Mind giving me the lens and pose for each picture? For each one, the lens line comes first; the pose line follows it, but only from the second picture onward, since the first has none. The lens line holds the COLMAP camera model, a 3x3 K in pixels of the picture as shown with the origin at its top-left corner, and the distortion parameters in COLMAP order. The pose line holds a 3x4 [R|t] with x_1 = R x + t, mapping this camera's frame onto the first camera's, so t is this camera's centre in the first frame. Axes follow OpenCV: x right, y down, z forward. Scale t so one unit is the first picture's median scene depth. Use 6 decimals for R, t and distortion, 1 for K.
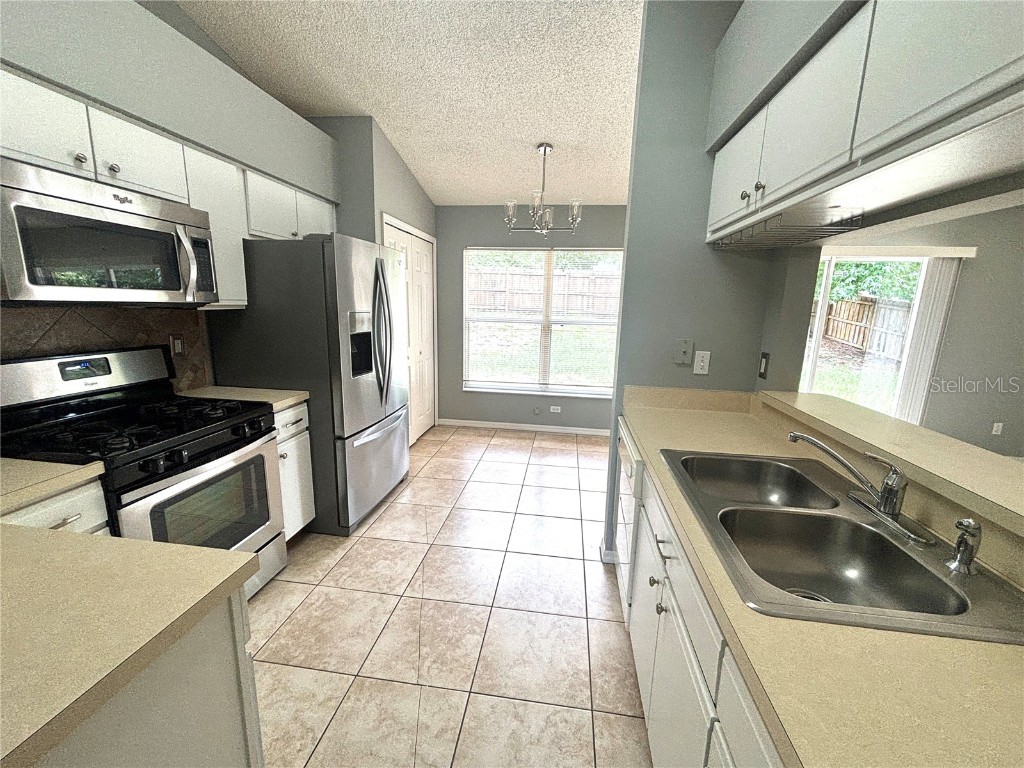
lens RADIAL K [[410.6, 0, 521.1], [0, 410.6, 384.1], [0, 0, 1]] dist [0.000217, 0.001100]
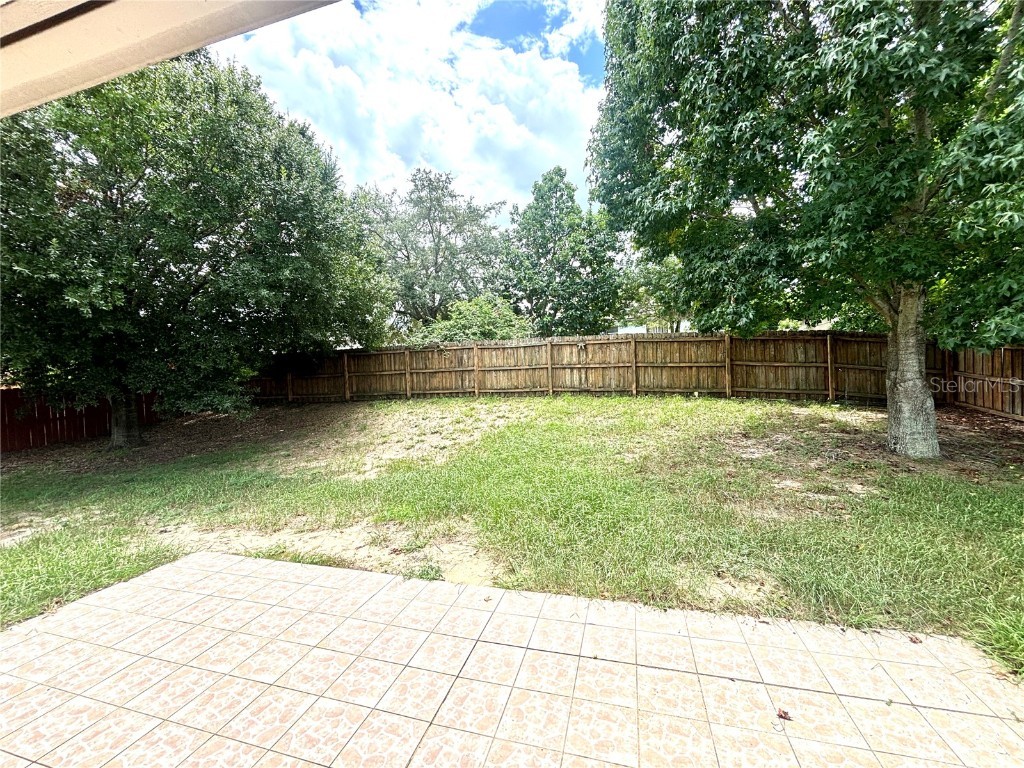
lens RADIAL K [[410.6, 0, 508.4], [0, 410.6, 385.7], [0, 0, 1]] dist [0.000217, 0.001100]
pose [[0.984284, -0.066258, -0.163691, 0.306742], [0.036266, 0.983028, -0.179835, -0.099325], [0.172828, 0.171072, 0.969982, 0.475259]]
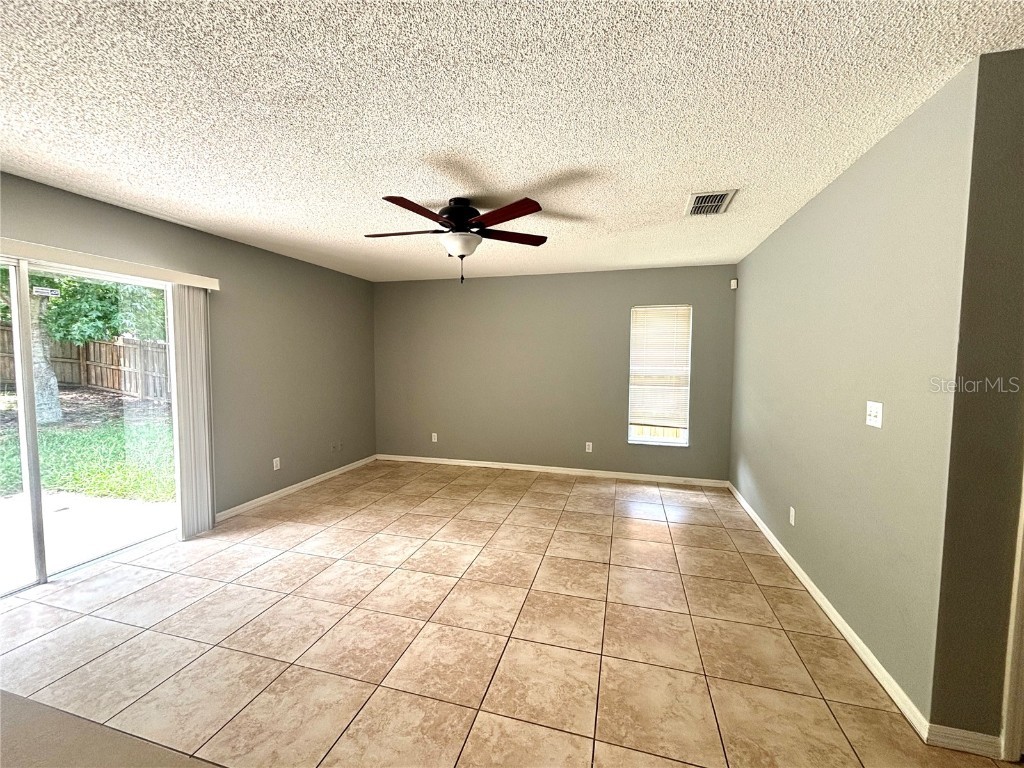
lens RADIAL K [[410.6, 0, 513.6], [0, 410.6, 383.7], [0, 0, 1]] dist [0.000217, 0.001100]
pose [[0.143475, -0.090960, 0.985465, 0.118868], [0.195654, 0.978721, 0.061852, -0.014308], [-0.970121, 0.183935, 0.158219, 0.110712]]
